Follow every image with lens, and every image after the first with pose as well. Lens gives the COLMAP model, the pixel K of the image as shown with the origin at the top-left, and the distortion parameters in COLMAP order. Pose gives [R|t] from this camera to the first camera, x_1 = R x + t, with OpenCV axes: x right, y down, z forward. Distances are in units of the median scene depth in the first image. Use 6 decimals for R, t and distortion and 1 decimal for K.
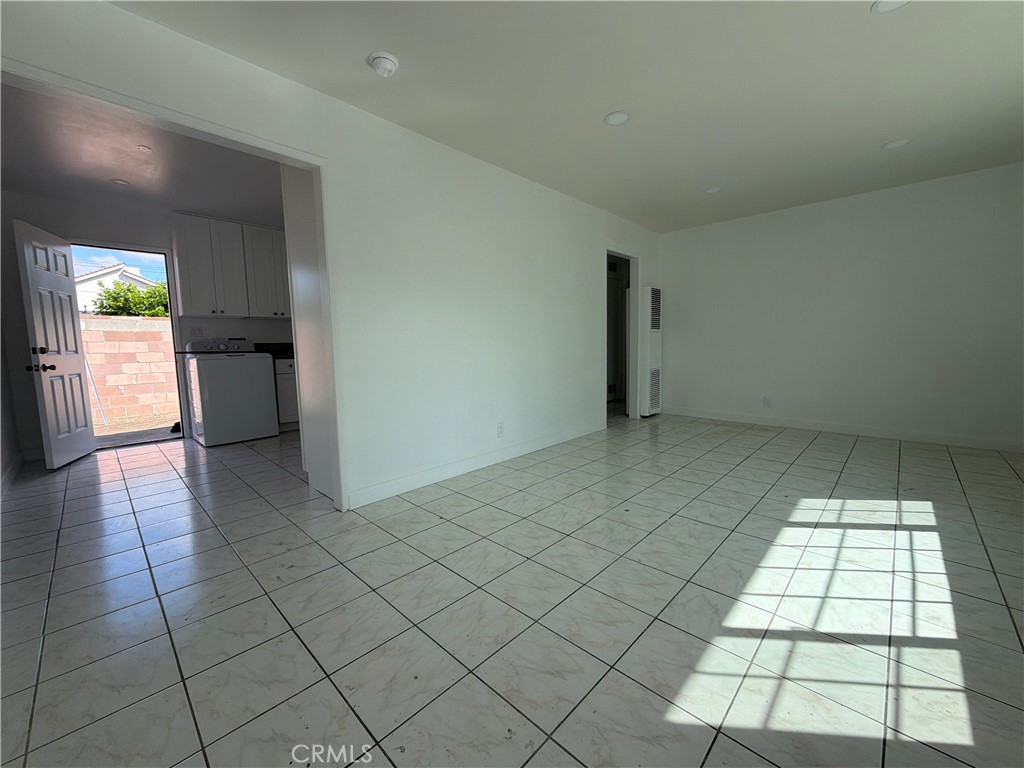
lens RADIAL K [[409.1, 0, 514.1], [0, 409.1, 385.4], [0, 0, 1]] dist [-0.000005, -0.000113]
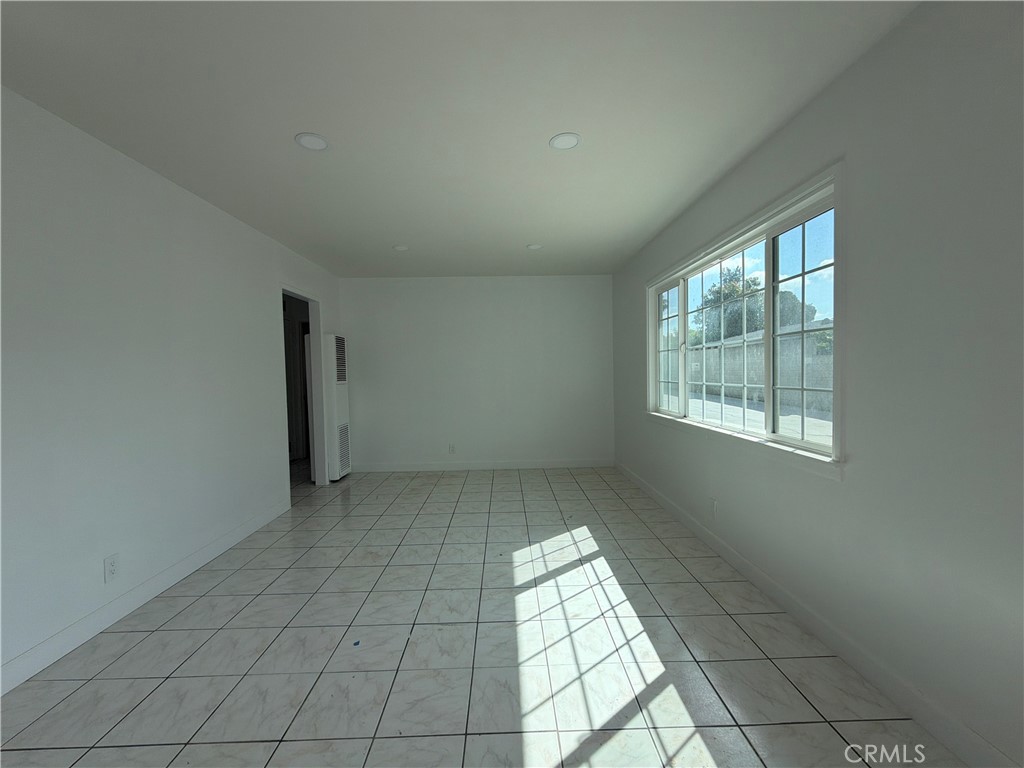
lens RADIAL K [[409.1, 0, 514.1], [0, 409.1, 385.4], [0, 0, 1]] dist [-0.000005, -0.000113]
pose [[0.709204, -0.017618, 0.704783, -0.042233], [0.078011, 0.995510, -0.053615, -0.103445], [-0.700673, 0.093005, 0.707394, 0.200610]]
